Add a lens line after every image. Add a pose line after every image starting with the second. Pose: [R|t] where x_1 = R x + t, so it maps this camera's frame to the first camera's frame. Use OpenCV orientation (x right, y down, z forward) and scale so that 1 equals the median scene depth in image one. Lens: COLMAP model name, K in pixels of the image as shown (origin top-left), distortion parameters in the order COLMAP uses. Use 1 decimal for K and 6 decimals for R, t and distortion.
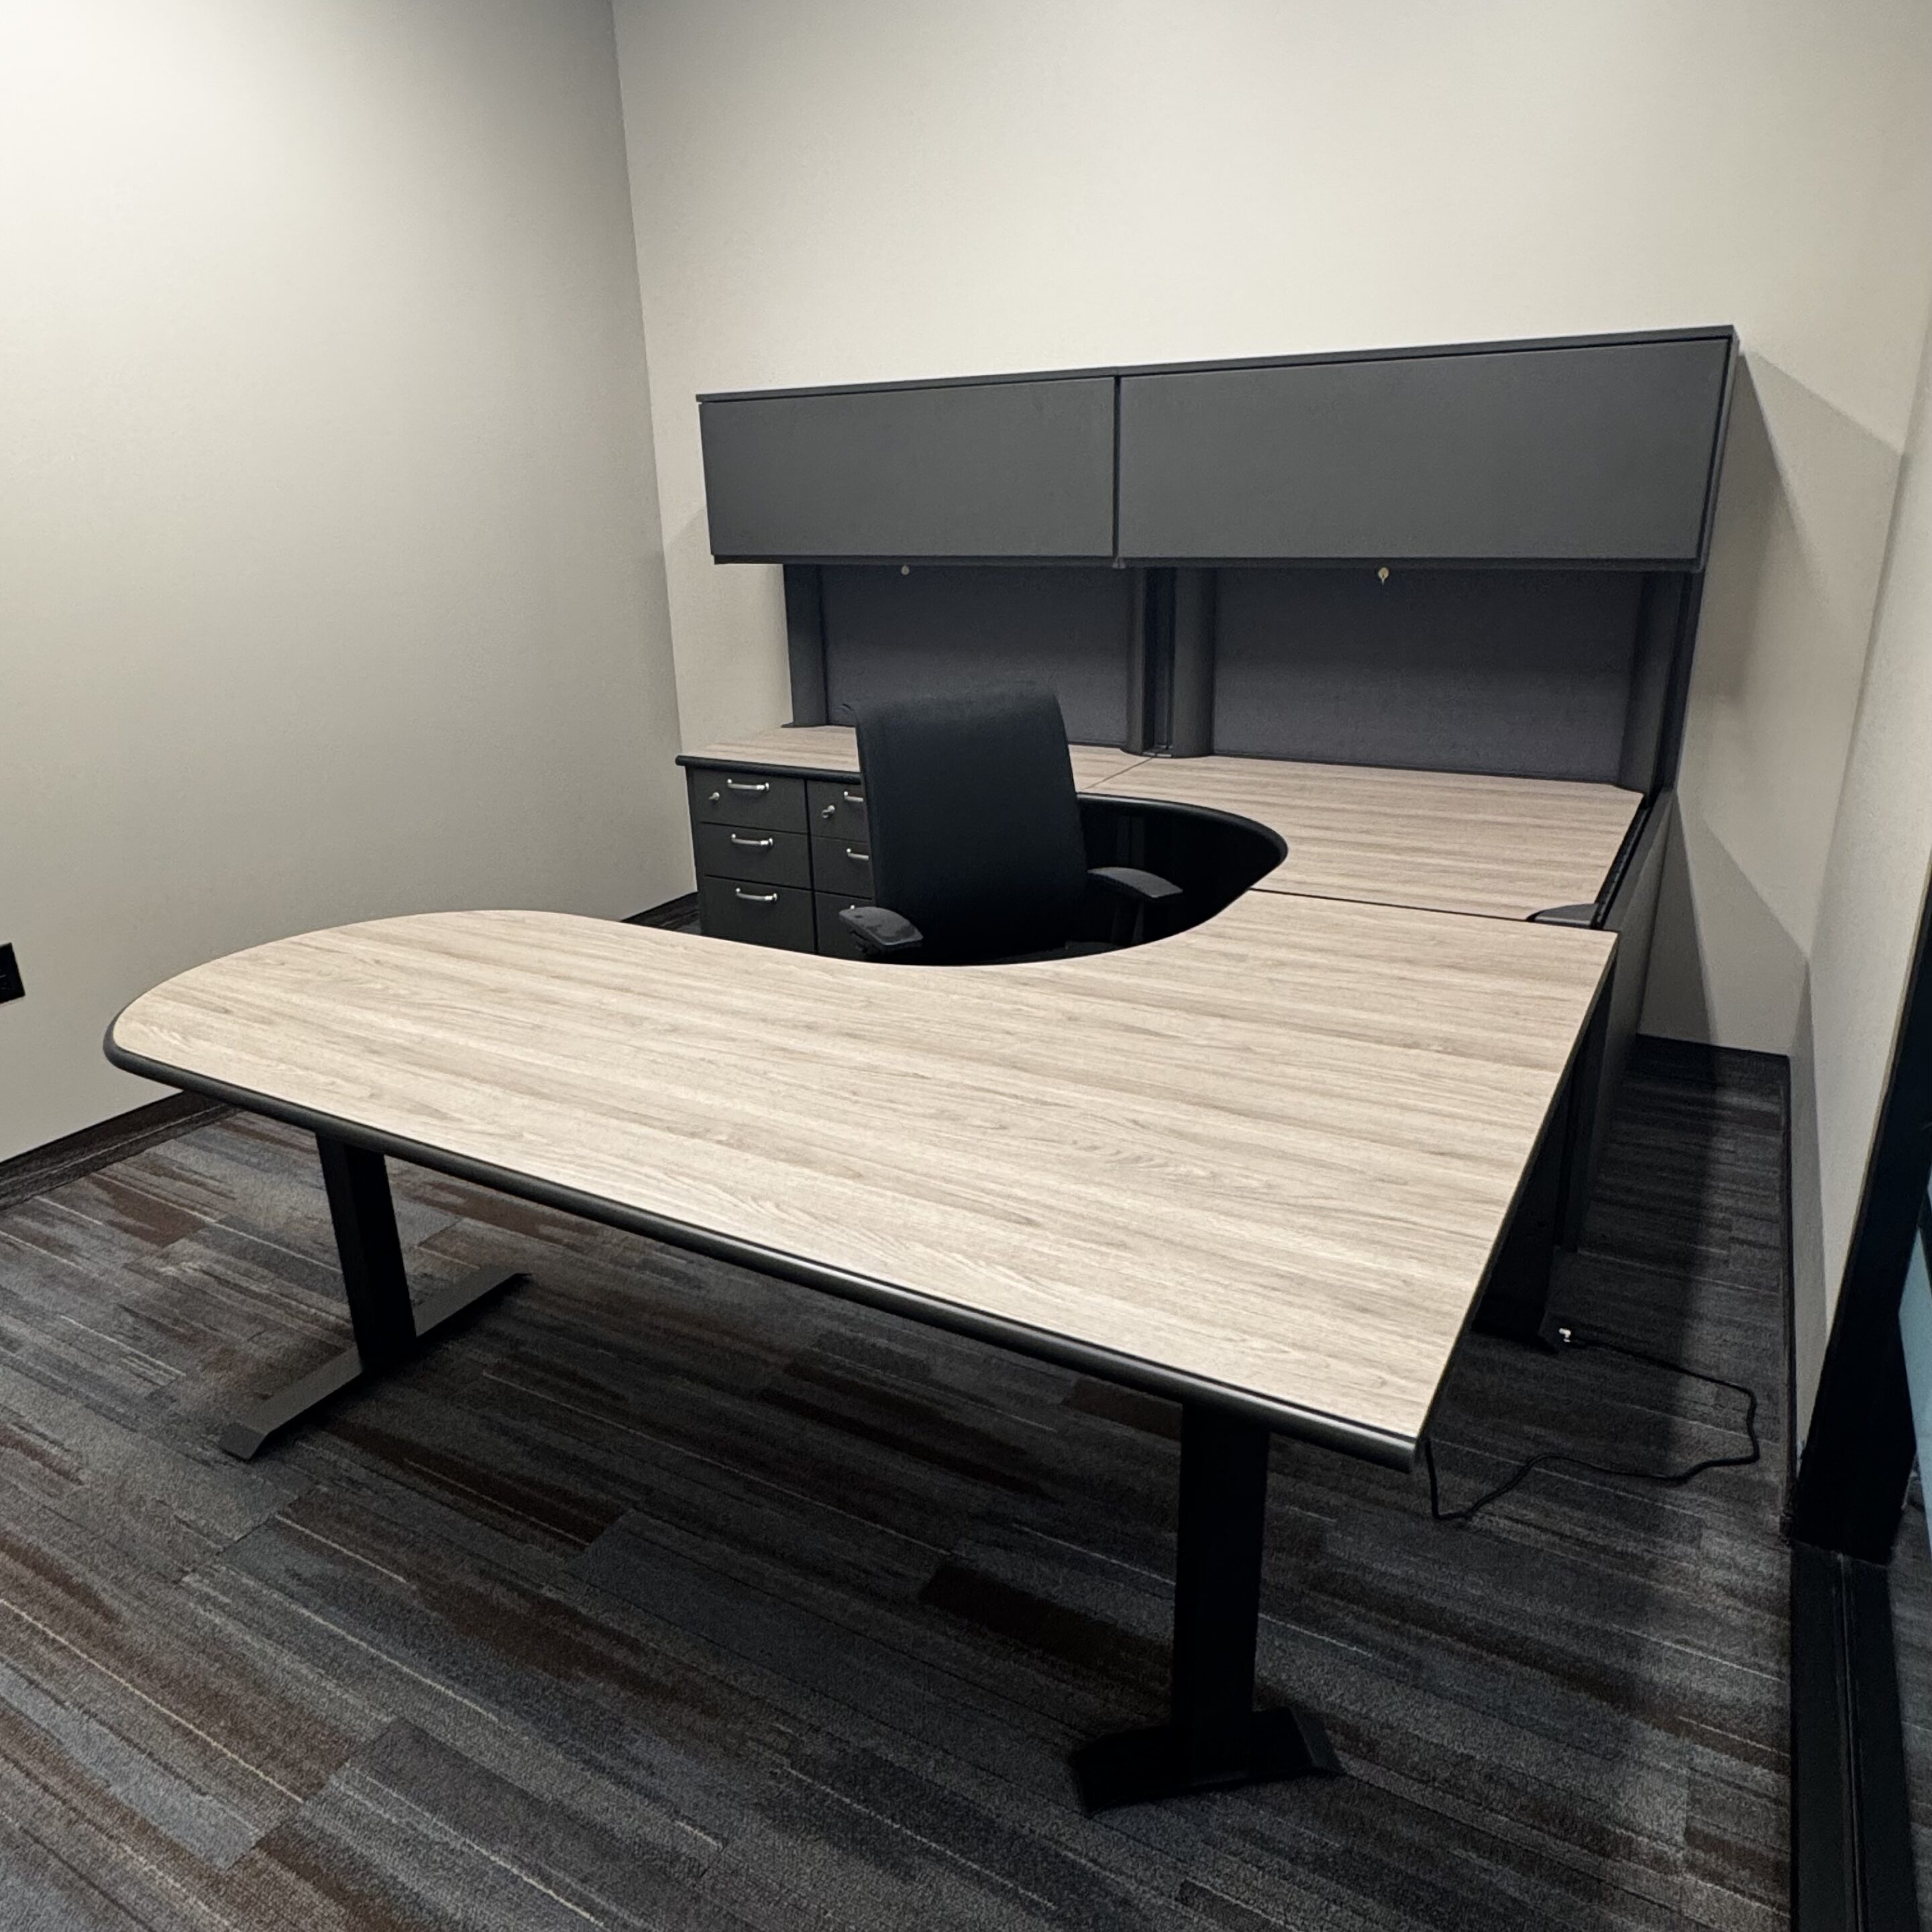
lens RADIAL K [[1354.5, 0, 969.0], [0, 1354.5, 960.0], [0, 0, 1]] dist [-0.007786, 0.005450]
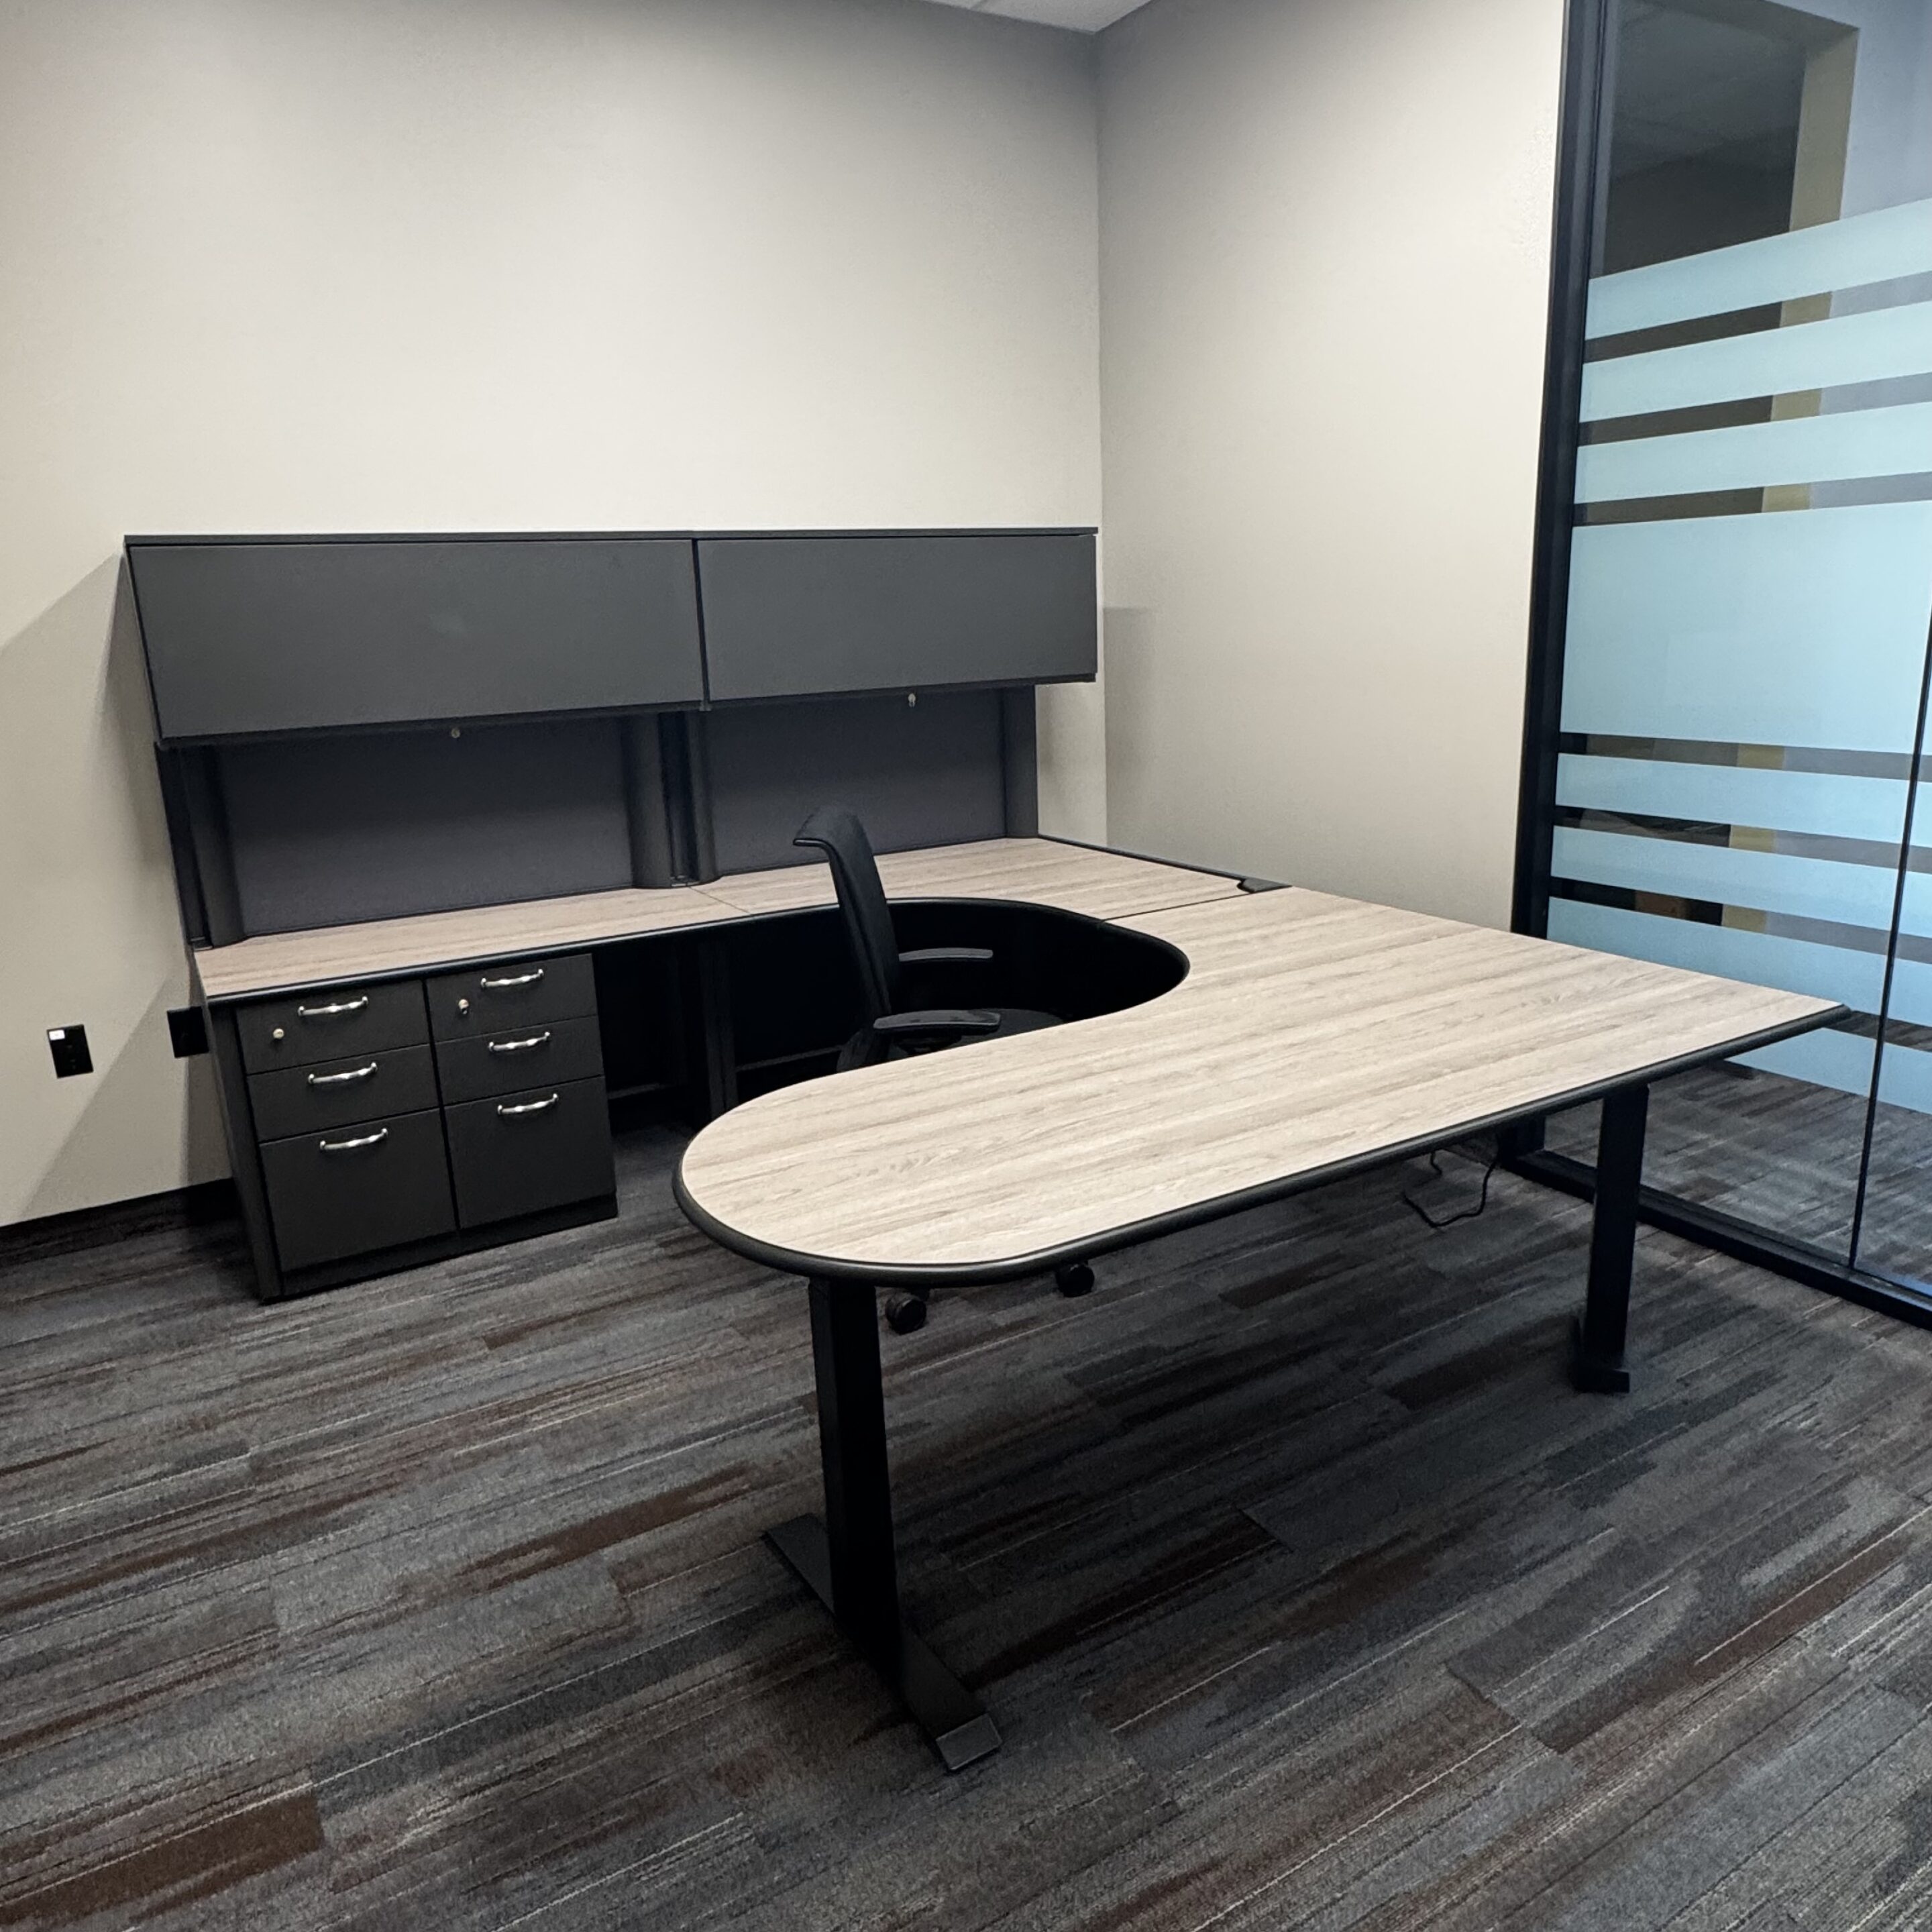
lens RADIAL K [[1399.0, 0, 946.4], [0, 1399.0, 960.6], [0, 0, 1]] dist [-0.012611, 0.013786]
pose [[0.509234, -0.206770, 0.835420, -1.248849], [0.307052, 0.950477, 0.048082, -0.156215], [-0.803990, 0.232032, 0.547504, 0.464318]]
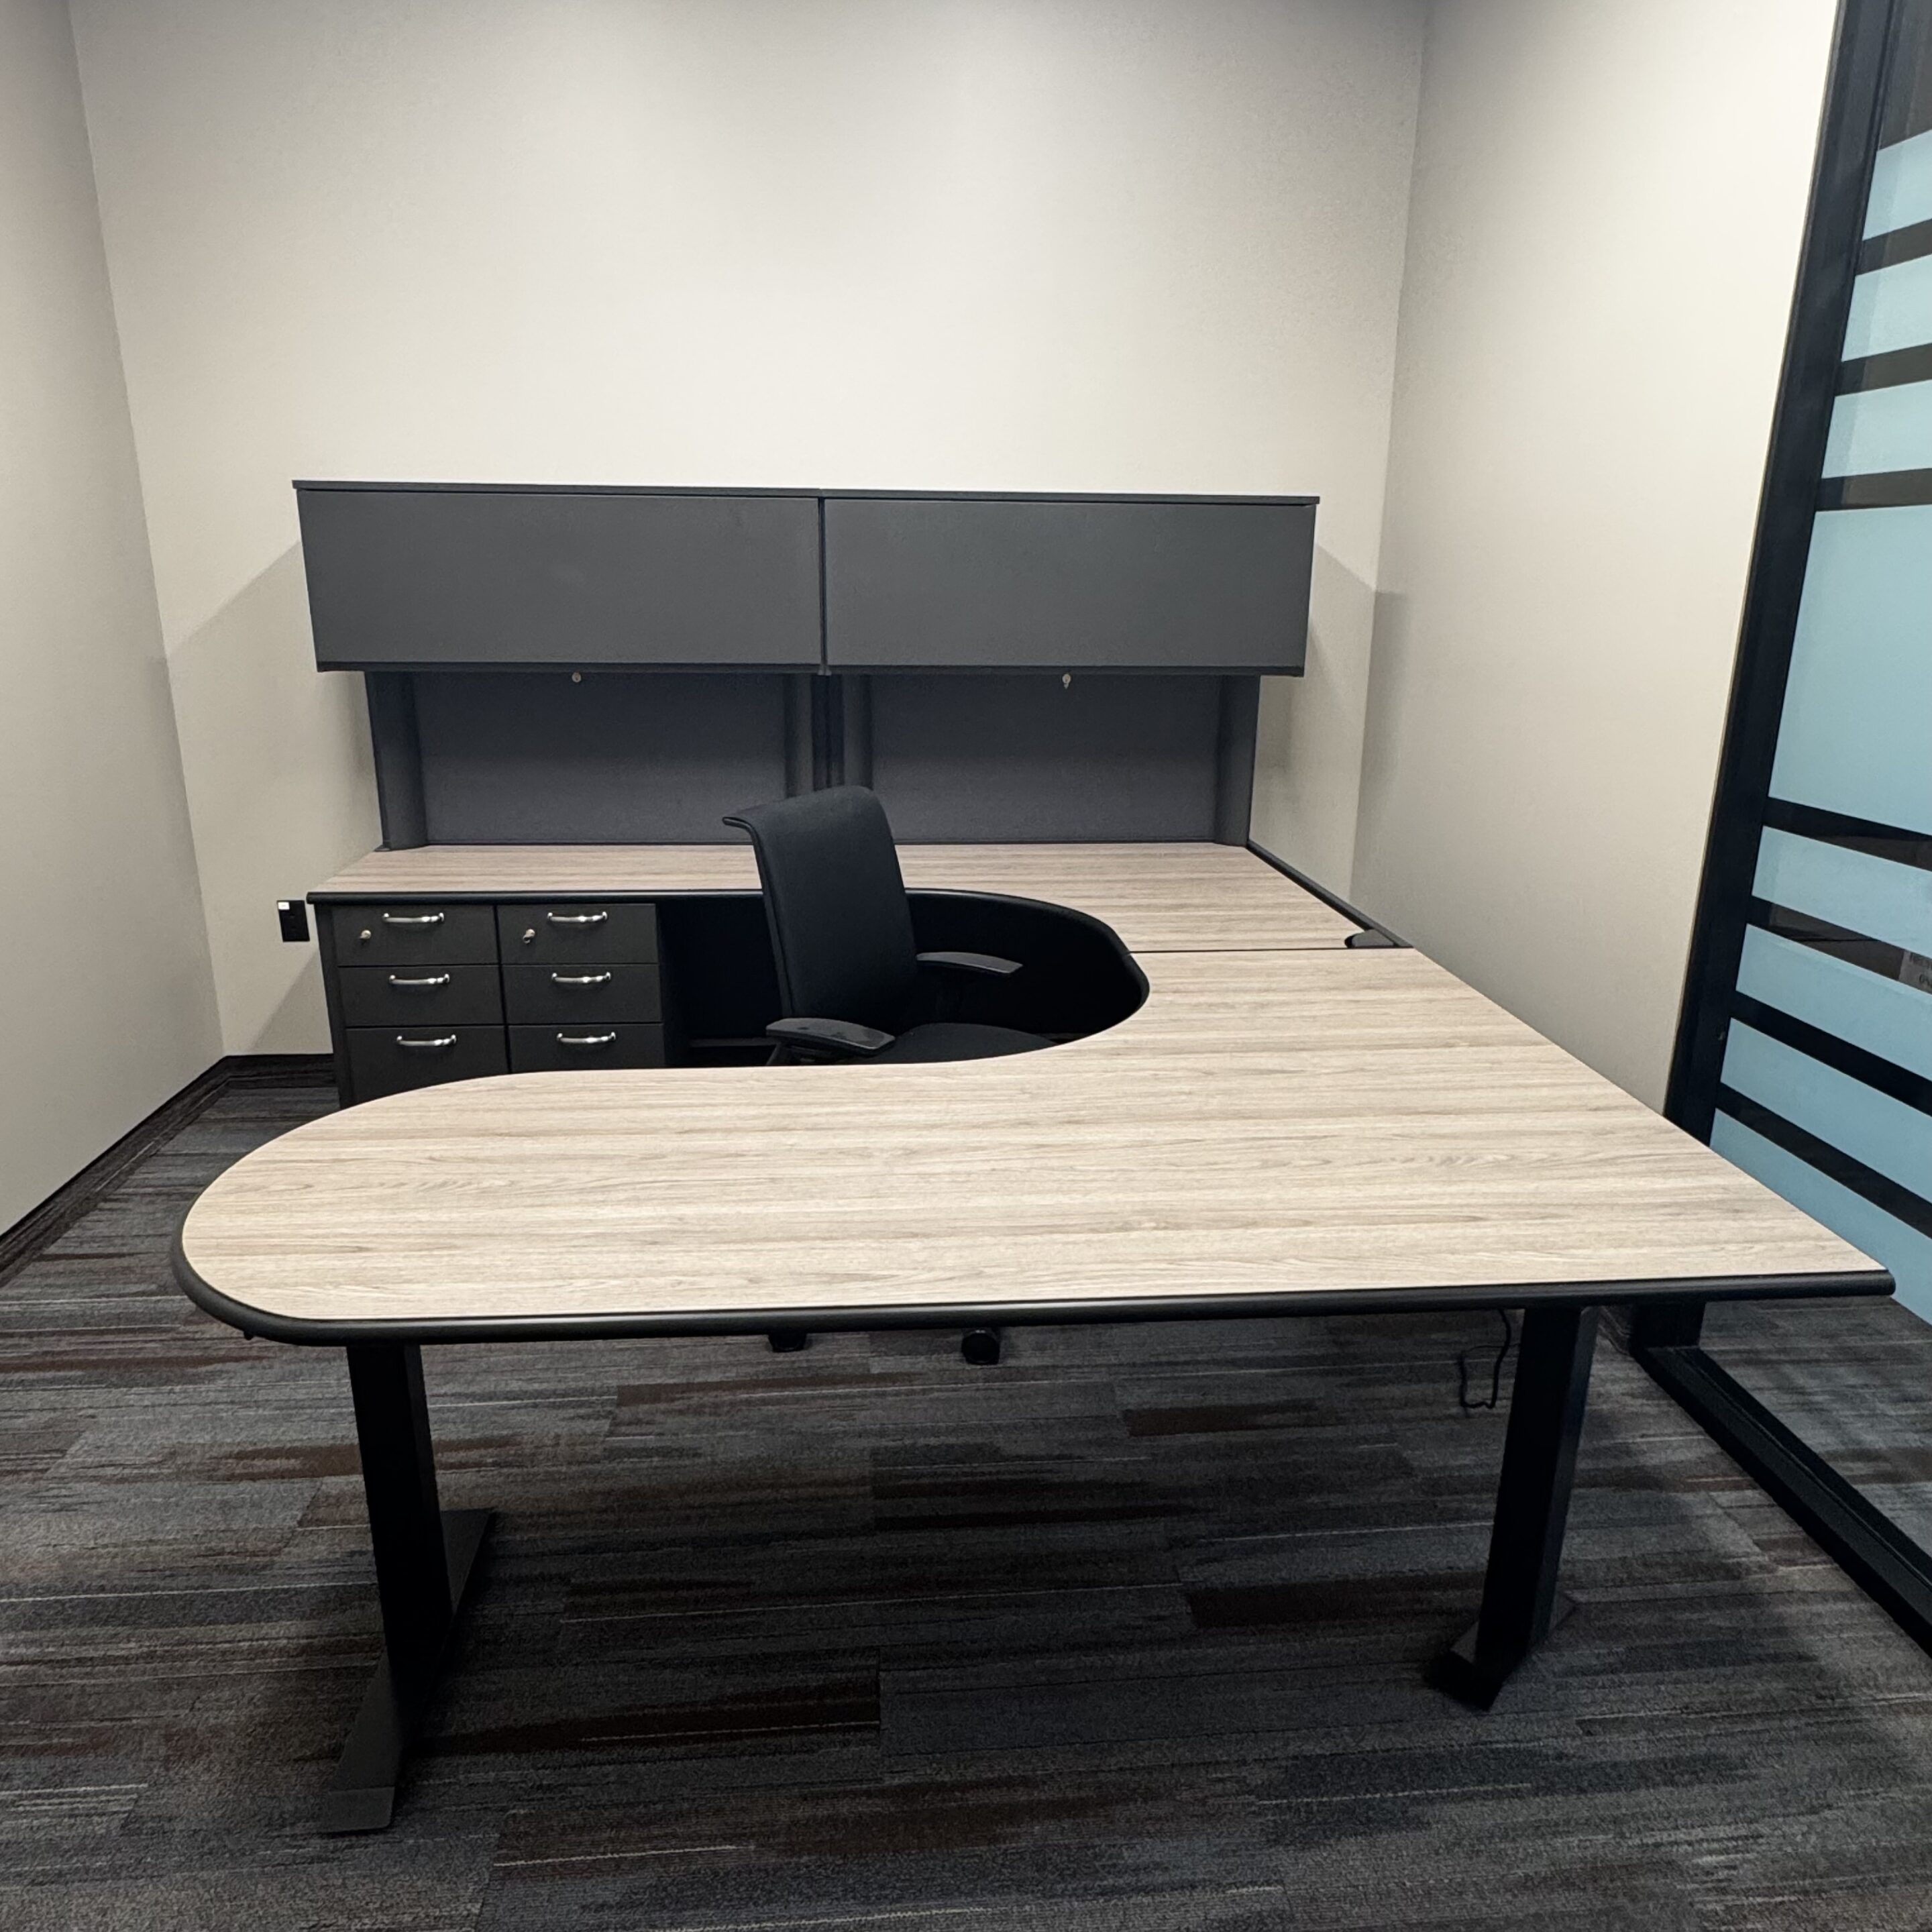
lens RADIAL K [[1354.5, 0, 958.5], [0, 1354.5, 955.7], [0, 0, 1]] dist [-0.007786, 0.005450]
pose [[0.830522, -0.120412, 0.543815, -0.659833], [0.155467, 0.987663, -0.018743, -0.061370], [-0.534849, 0.100112, 0.838996, 0.133048]]
